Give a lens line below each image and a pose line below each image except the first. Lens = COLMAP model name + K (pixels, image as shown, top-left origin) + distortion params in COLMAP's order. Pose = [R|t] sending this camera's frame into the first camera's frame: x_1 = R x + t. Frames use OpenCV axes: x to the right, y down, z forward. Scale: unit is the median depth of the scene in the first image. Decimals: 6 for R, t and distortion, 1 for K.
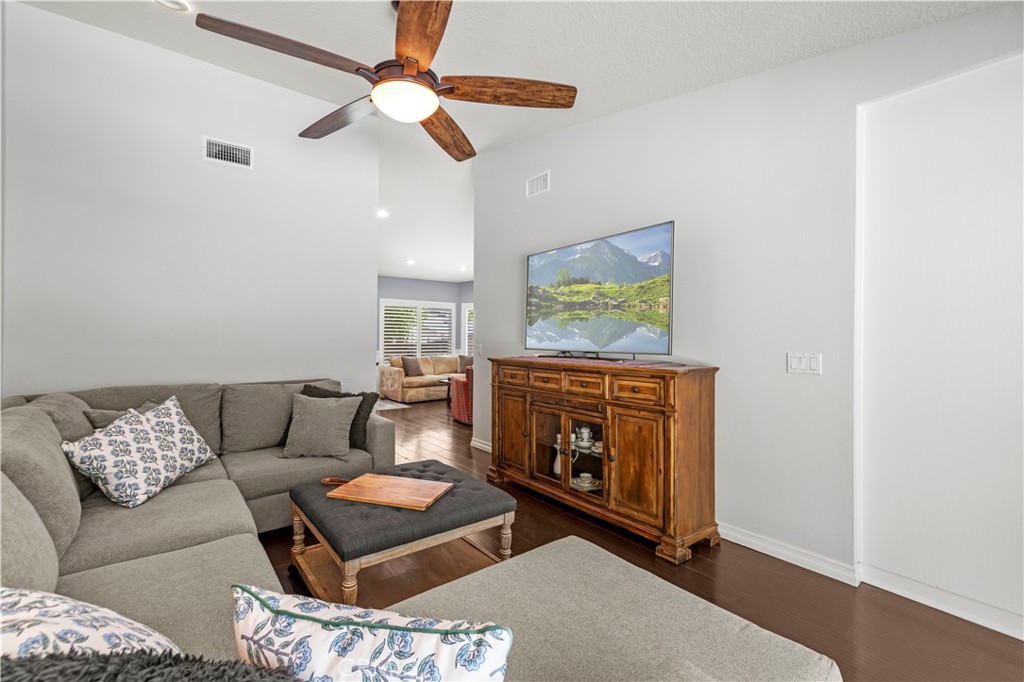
lens RADIAL K [[436.2, 0, 499.1], [0, 436.2, 335.5], [0, 0, 1]] dist [0.007109, -0.000271]
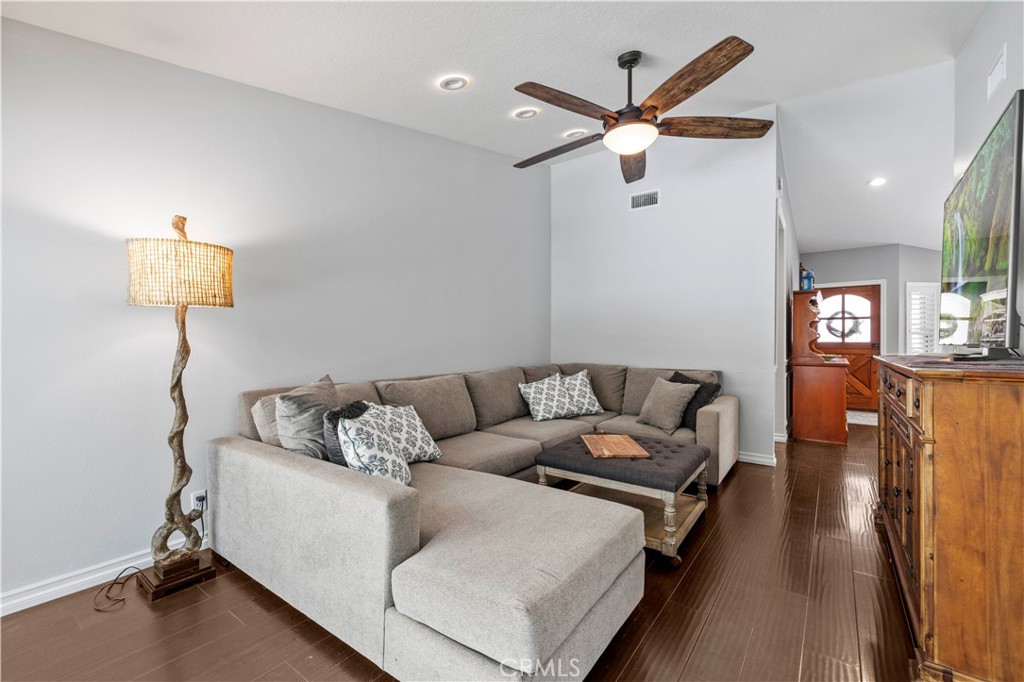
lens RADIAL K [[436.2, 0, 511.3], [0, 436.2, 342.5], [0, 0, 1]] dist [0.007109, -0.000271]
pose [[0.278973, -0.000613, -0.960299, 0.801103], [0.006097, 0.999981, 0.001133, 0.035587], [0.960279, -0.006171, 0.278972, 0.297925]]
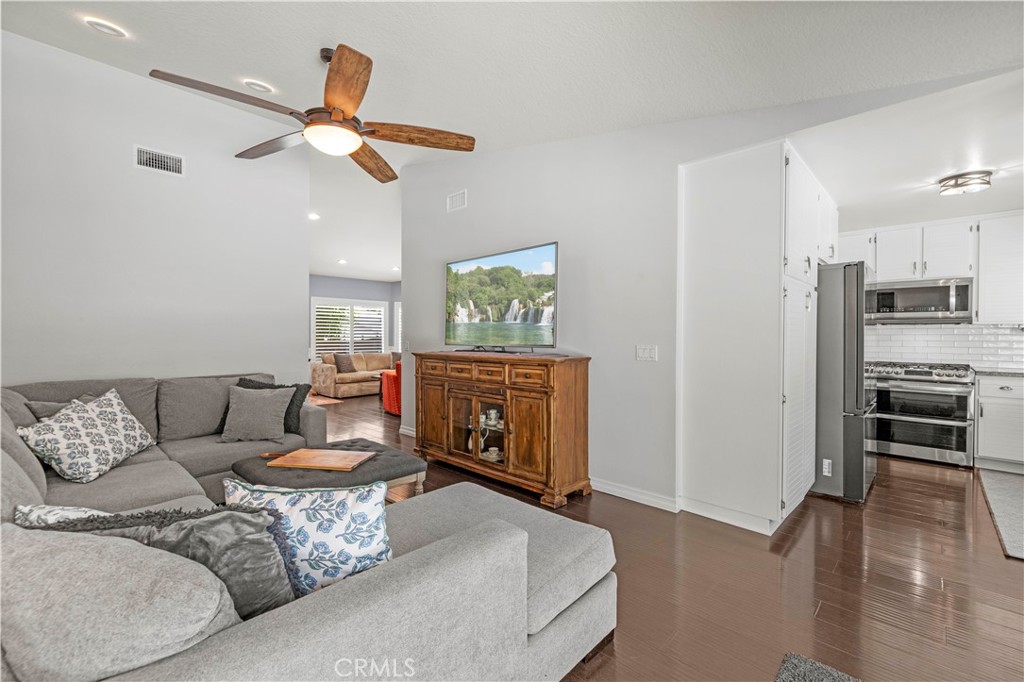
lens RADIAL K [[436.2, 0, 505.7], [0, 436.2, 337.2], [0, 0, 1]] dist [0.007109, -0.000271]
pose [[0.988332, -0.003625, 0.152269, 0.064325], [0.002140, 0.999949, 0.009916, 0.000648], [-0.152297, -0.009474, 0.988289, -0.247848]]
